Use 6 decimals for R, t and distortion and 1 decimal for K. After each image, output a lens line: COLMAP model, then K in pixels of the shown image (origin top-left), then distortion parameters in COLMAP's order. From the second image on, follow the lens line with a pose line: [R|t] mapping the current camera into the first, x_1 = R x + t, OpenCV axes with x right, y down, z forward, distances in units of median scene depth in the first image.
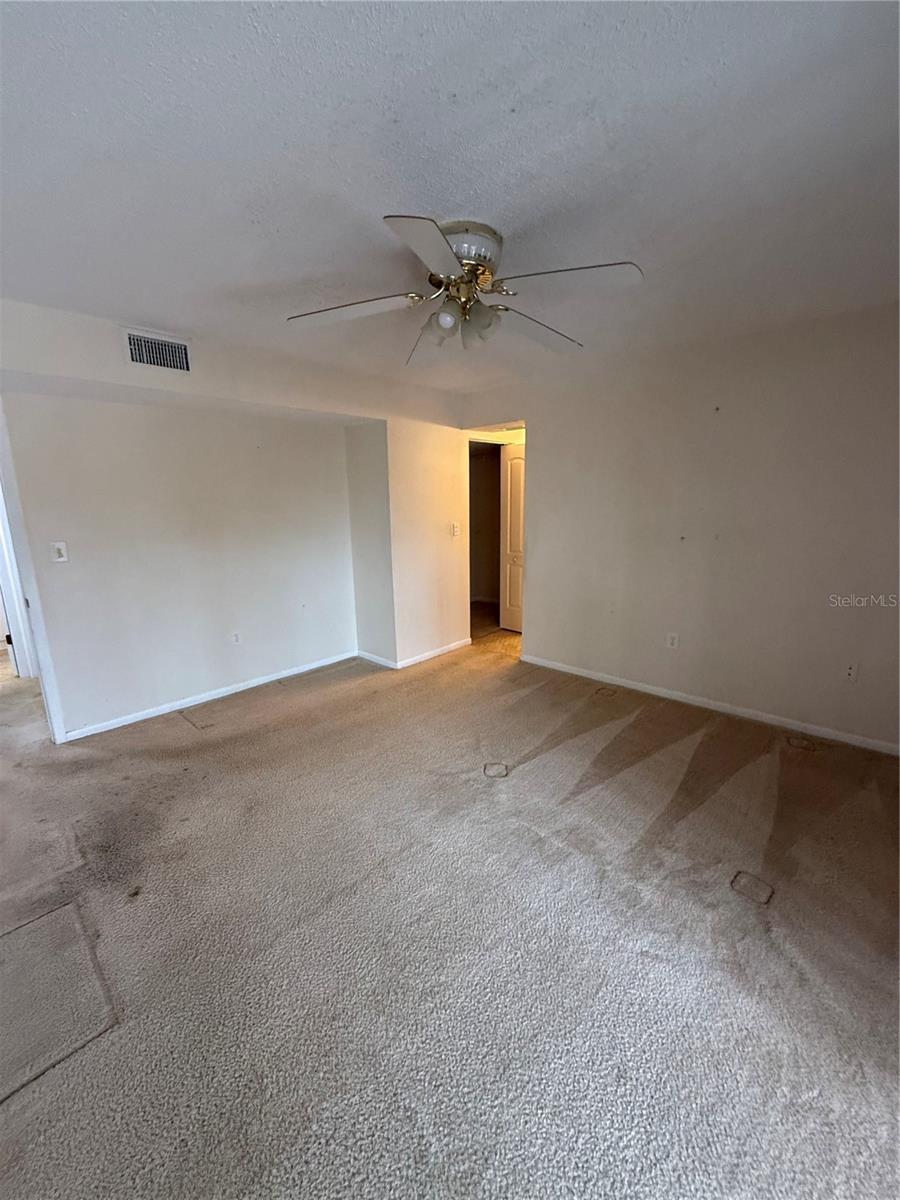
lens RADIAL K [[479.5, 0, 450.5], [0, 479.5, 597.0], [0, 0, 1]] dist [0.003191, -0.000051]
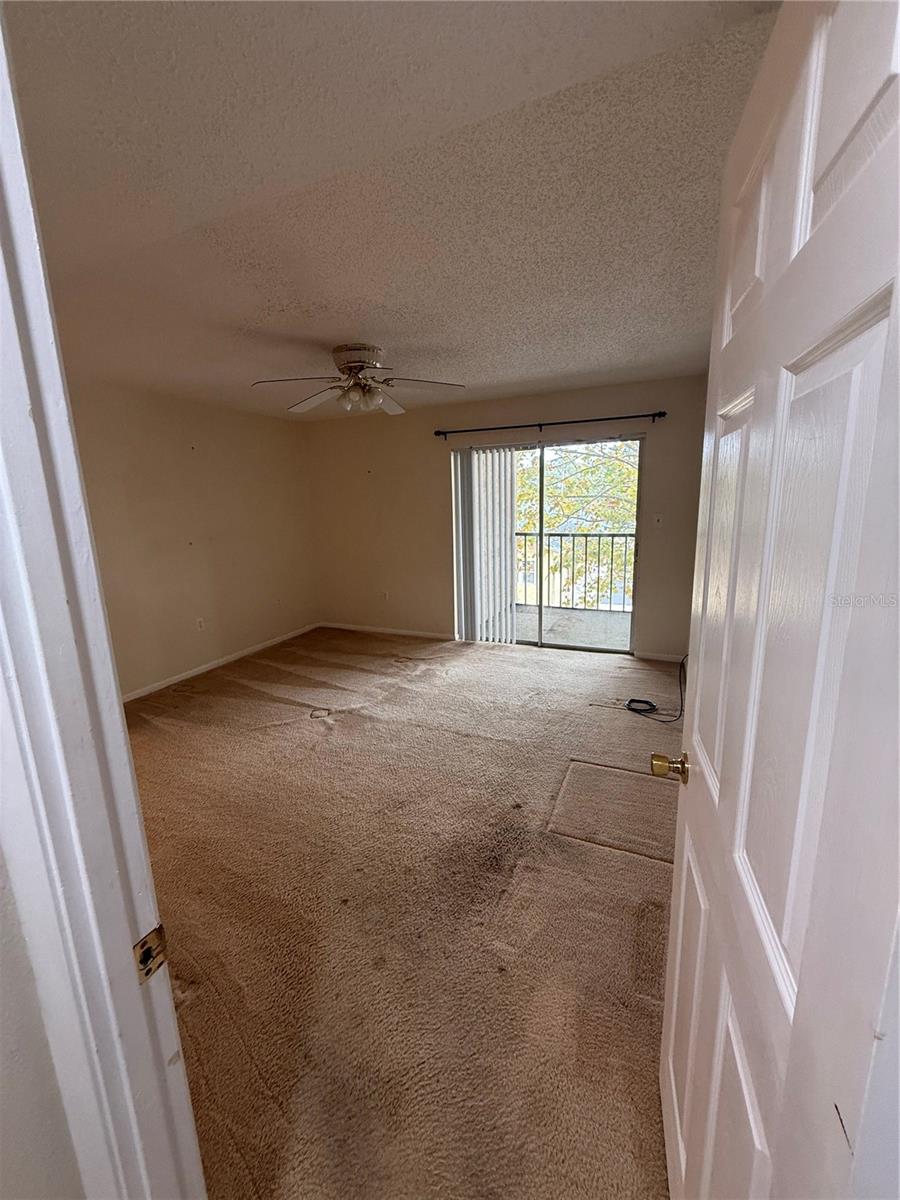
lens RADIAL K [[479.5, 0, 450.3], [0, 479.5, 601.7], [0, 0, 1]] dist [0.003191, -0.000051]
pose [[-0.344657, -0.154471, 0.925932, -1.303341], [0.224490, 0.944185, 0.241078, -0.173829], [-0.911491, 0.290952, -0.290743, 1.069905]]
